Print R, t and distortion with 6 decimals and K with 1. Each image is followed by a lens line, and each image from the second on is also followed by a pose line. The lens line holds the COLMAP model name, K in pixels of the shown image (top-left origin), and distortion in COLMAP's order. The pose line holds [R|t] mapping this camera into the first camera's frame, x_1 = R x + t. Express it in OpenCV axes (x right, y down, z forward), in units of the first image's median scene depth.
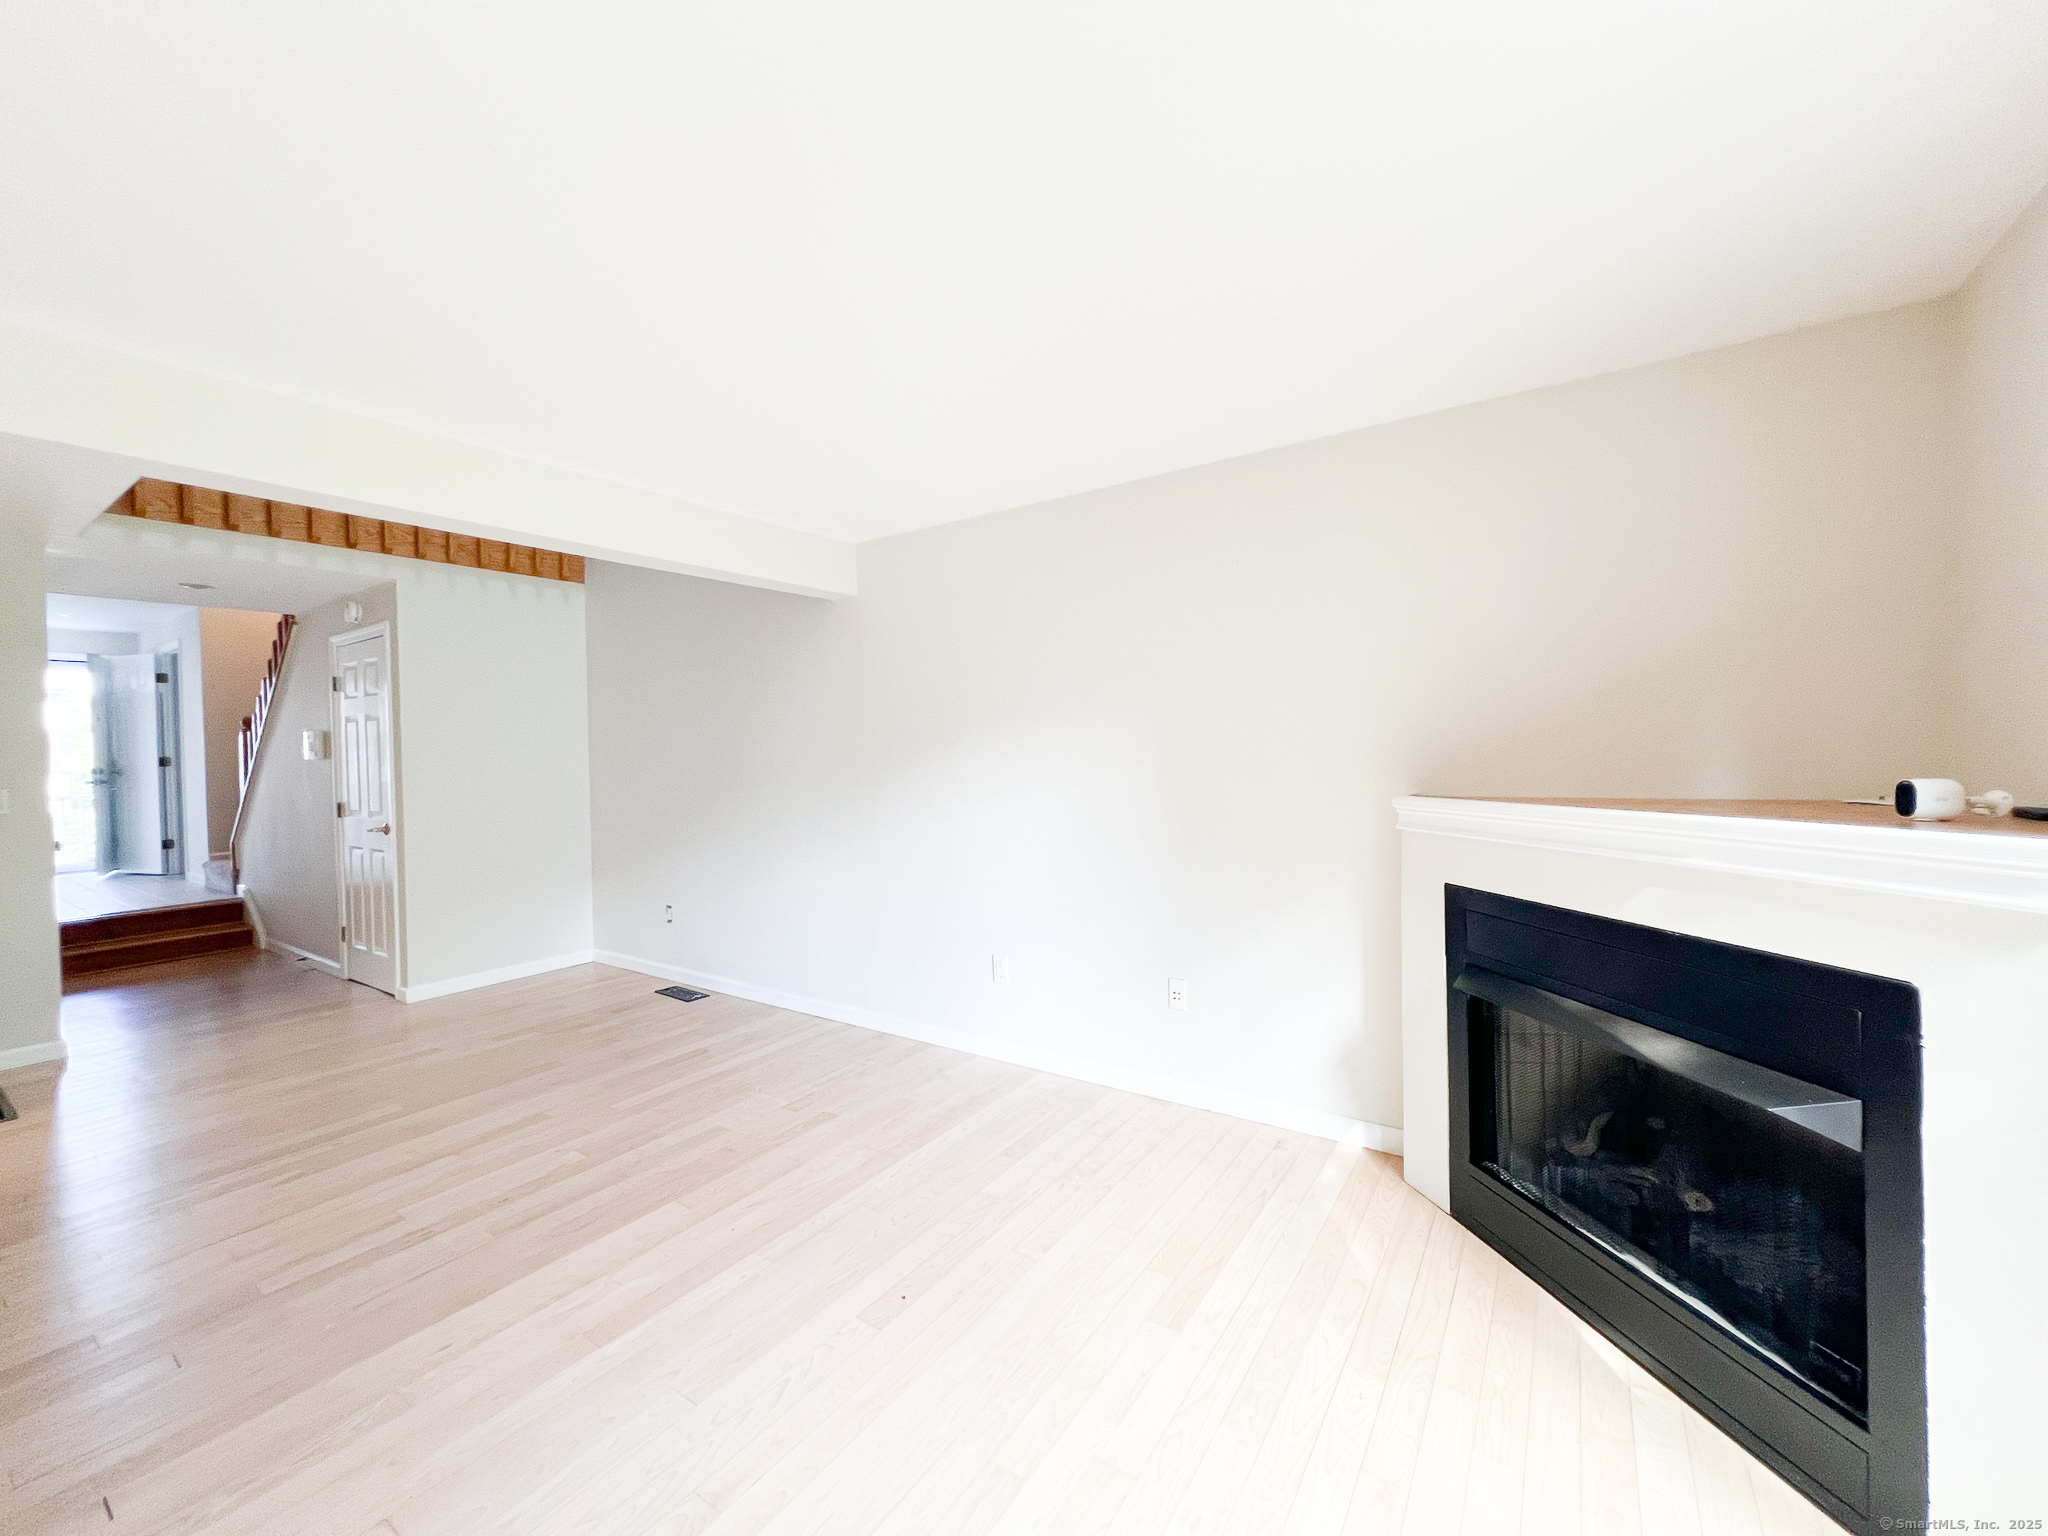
lens RADIAL K [[816.8, 0, 1020.3], [0, 816.8, 763.3], [0, 0, 1]] dist [0.000914, -0.000354]
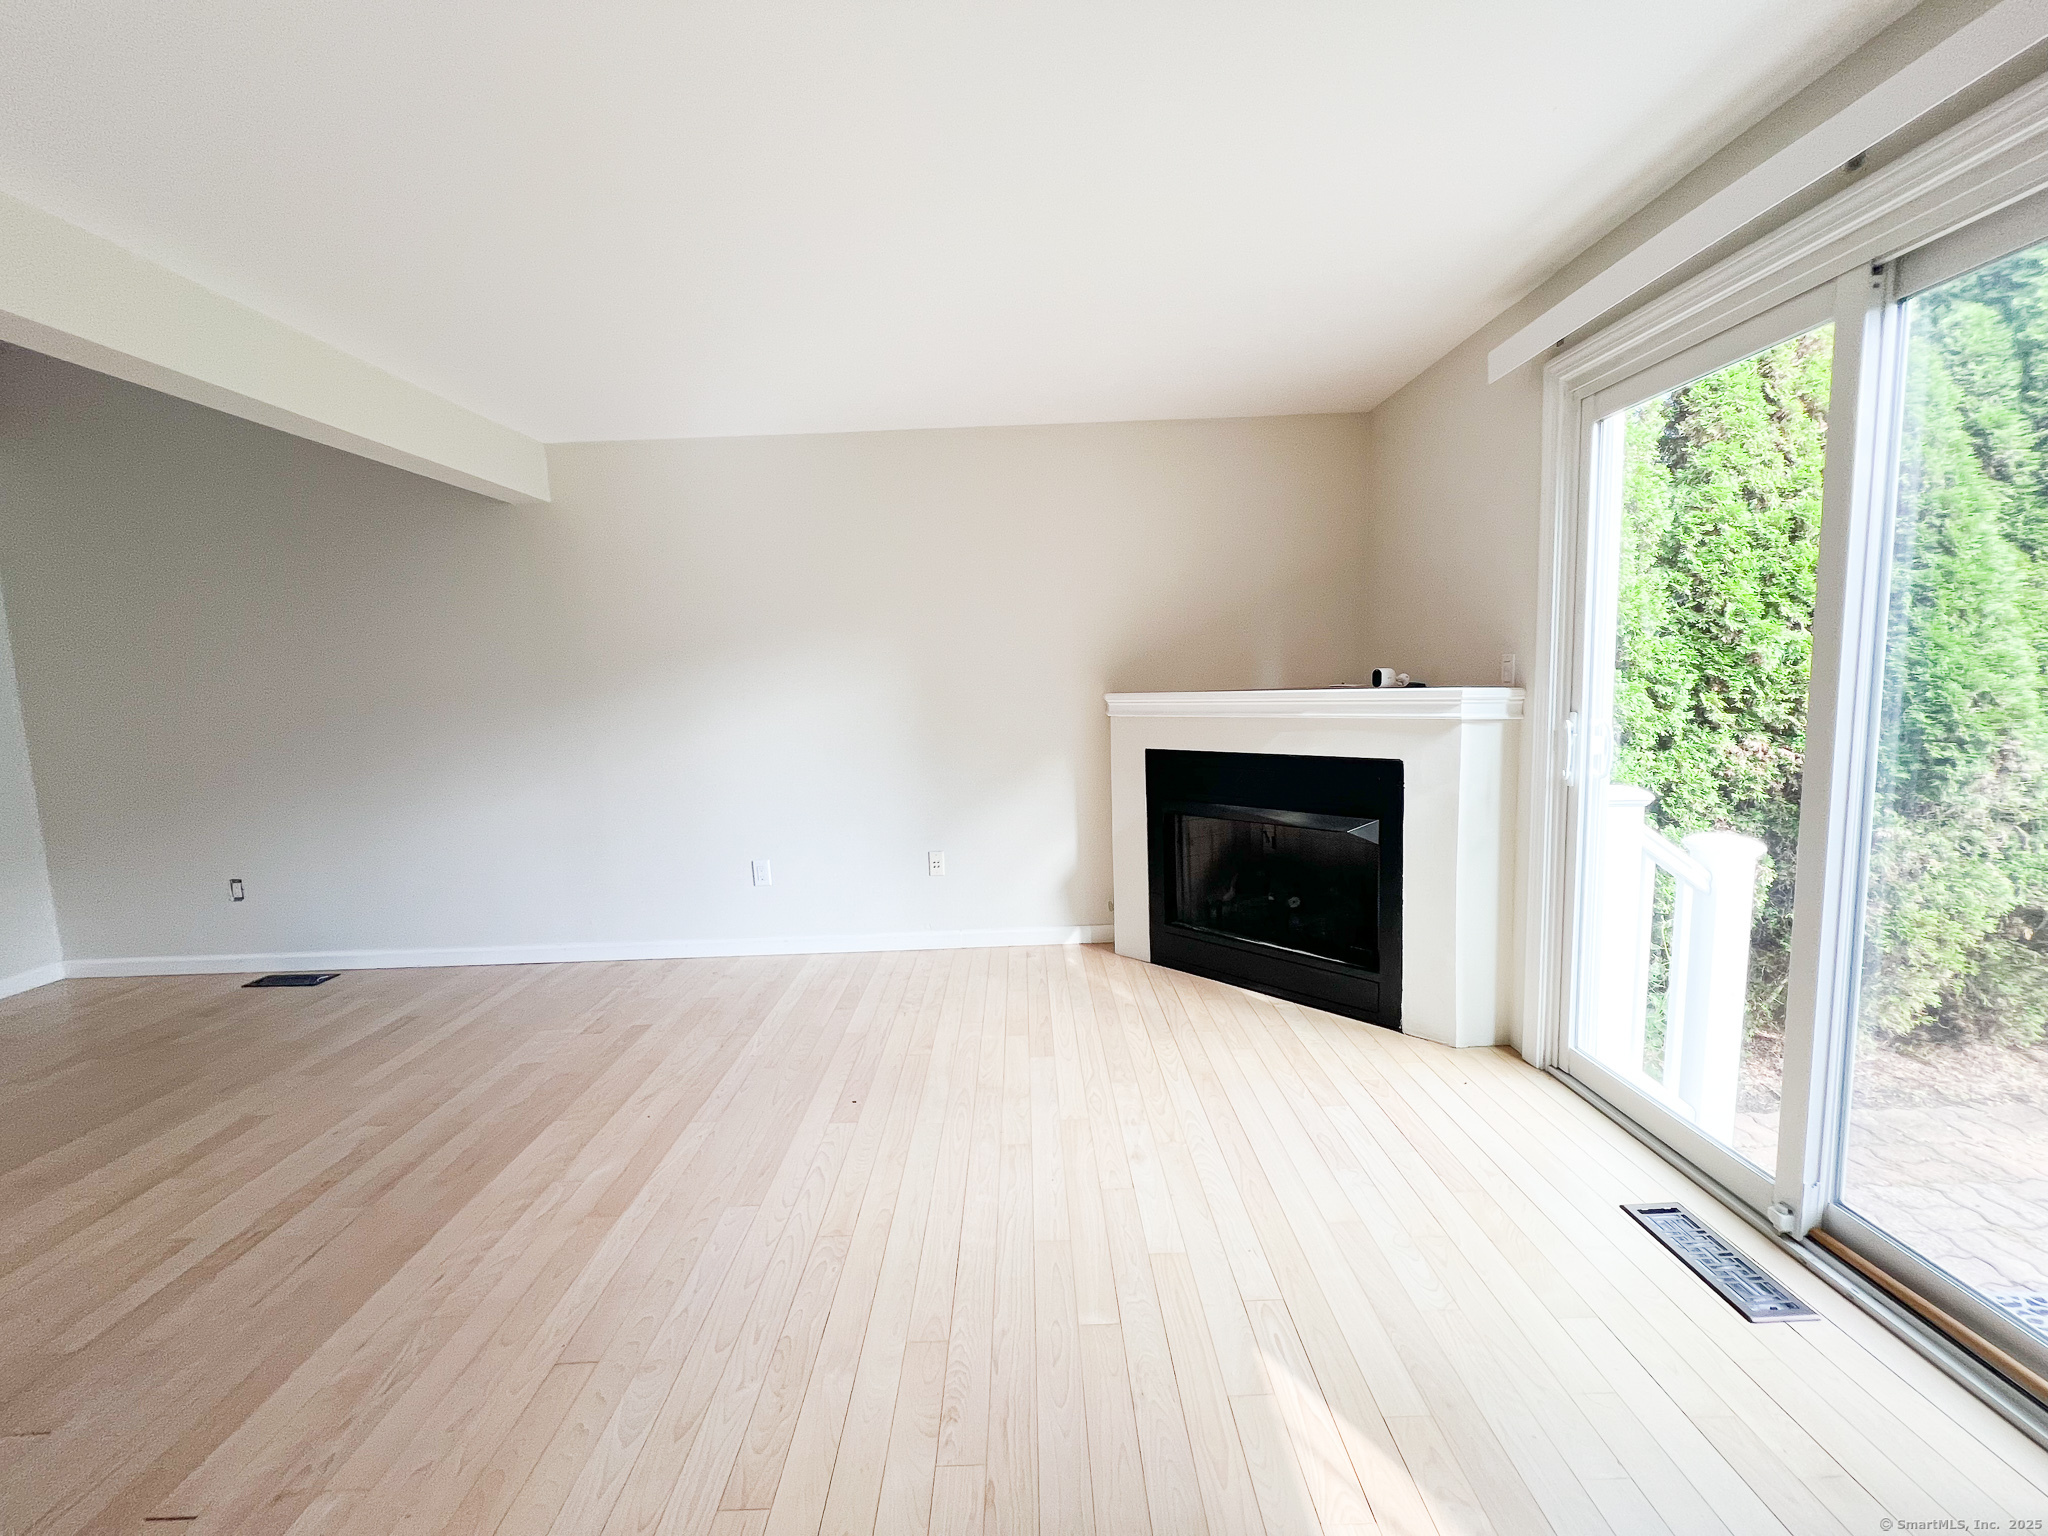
lens RADIAL K [[820.5, 0, 1022.1], [0, 820.5, 761.3], [0, 0, 1]] dist [0.000396, 0.000360]
pose [[0.827148, -0.069803, 0.557632, -0.512049], [0.026852, 0.996032, 0.084850, 0.034813], [-0.561342, -0.055210, 0.825740, -0.124543]]
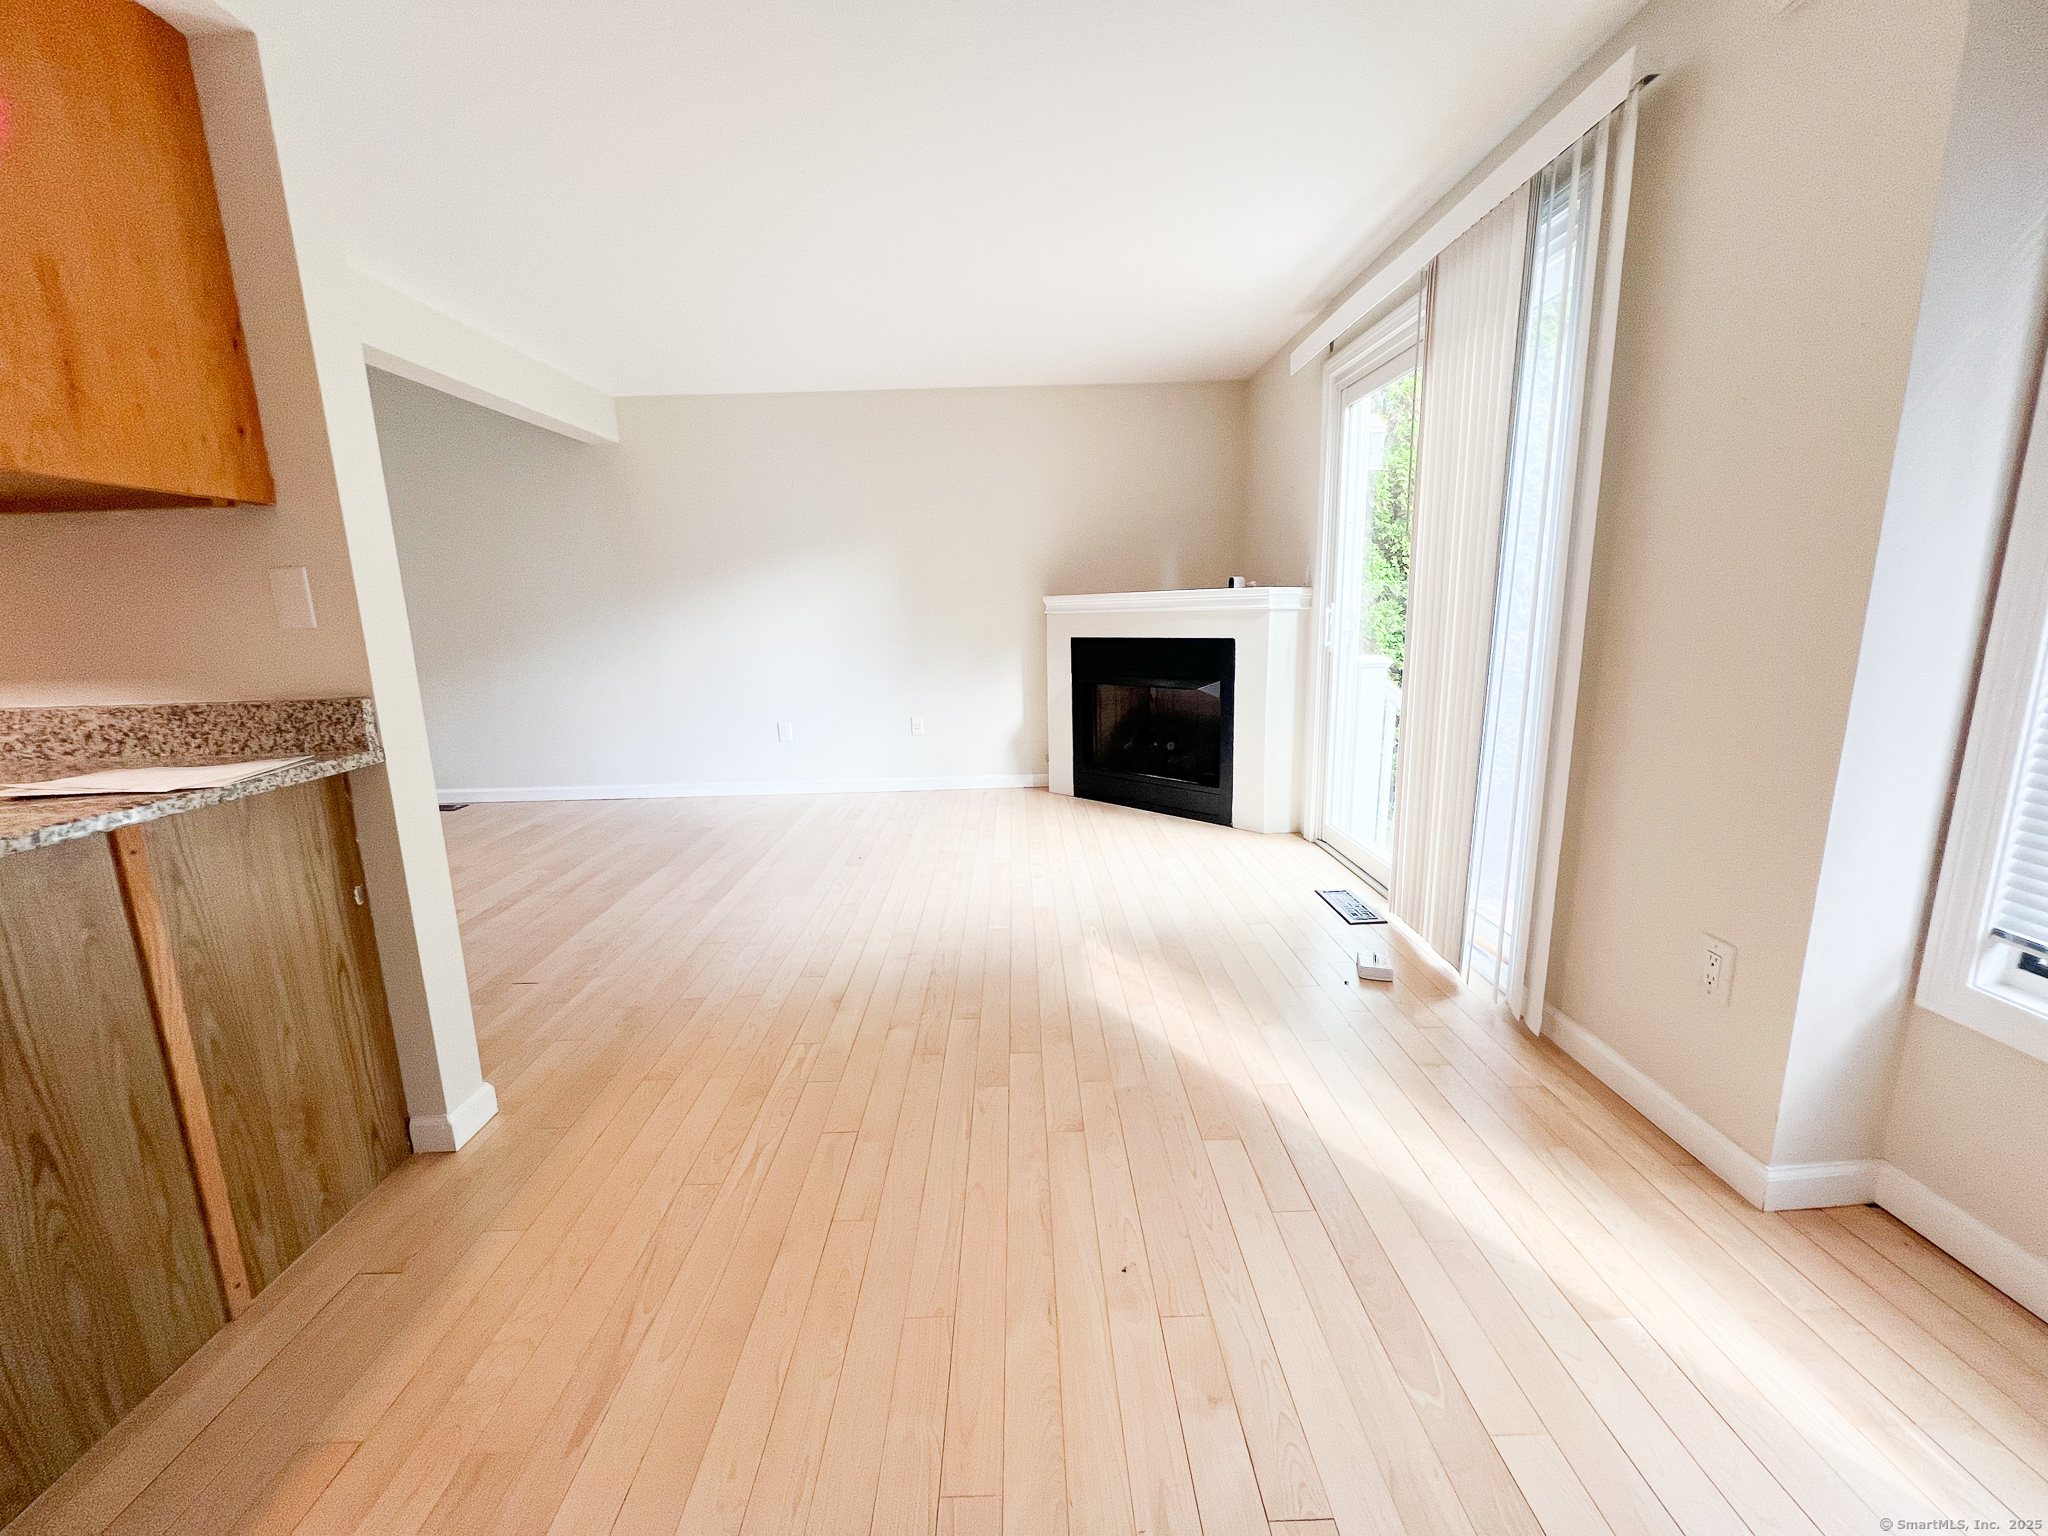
lens RADIAL K [[816.8, 0, 1020.3], [0, 816.8, 763.3], [0, 0, 1]] dist [0.000914, -0.000354]
pose [[0.822887, -0.111174, 0.557223, -0.749485], [0.016570, 0.984950, 0.172042, 0.103541], [-0.567963, -0.132338, 0.812345, -0.620541]]
